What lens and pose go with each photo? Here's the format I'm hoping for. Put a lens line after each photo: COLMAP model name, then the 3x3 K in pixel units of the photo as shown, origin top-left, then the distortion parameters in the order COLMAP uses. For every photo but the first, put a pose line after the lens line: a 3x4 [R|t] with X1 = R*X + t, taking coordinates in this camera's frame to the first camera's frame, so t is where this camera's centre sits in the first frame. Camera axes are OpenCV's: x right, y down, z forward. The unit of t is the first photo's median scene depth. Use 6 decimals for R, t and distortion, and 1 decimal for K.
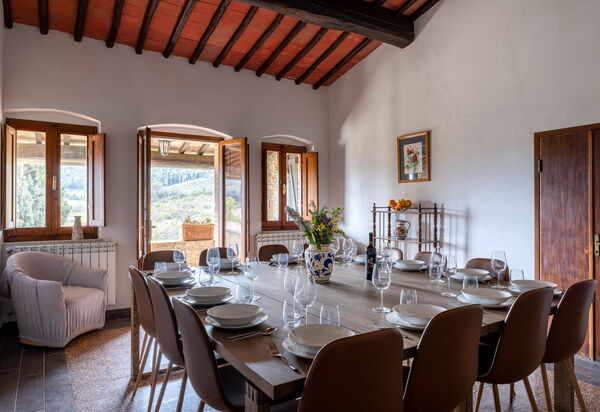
lens RADIAL K [[431.1, 0, 300.0], [0, 431.1, 206.0], [0, 0, 1]] dist [-0.001308, -0.001691]
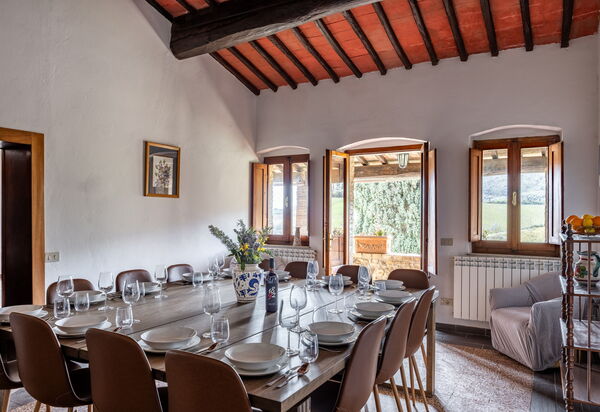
lens RADIAL K [[439.1, 0, 300.0], [0, 439.1, 220.6], [0, 0, 1]] dist [-0.006004, -0.004145]
pose [[0.427721, 0.010589, -0.903849, 0.216357], [-0.011372, 0.999915, 0.006333, -0.001259], [0.903839, 0.007570, 0.427805, 0.157940]]
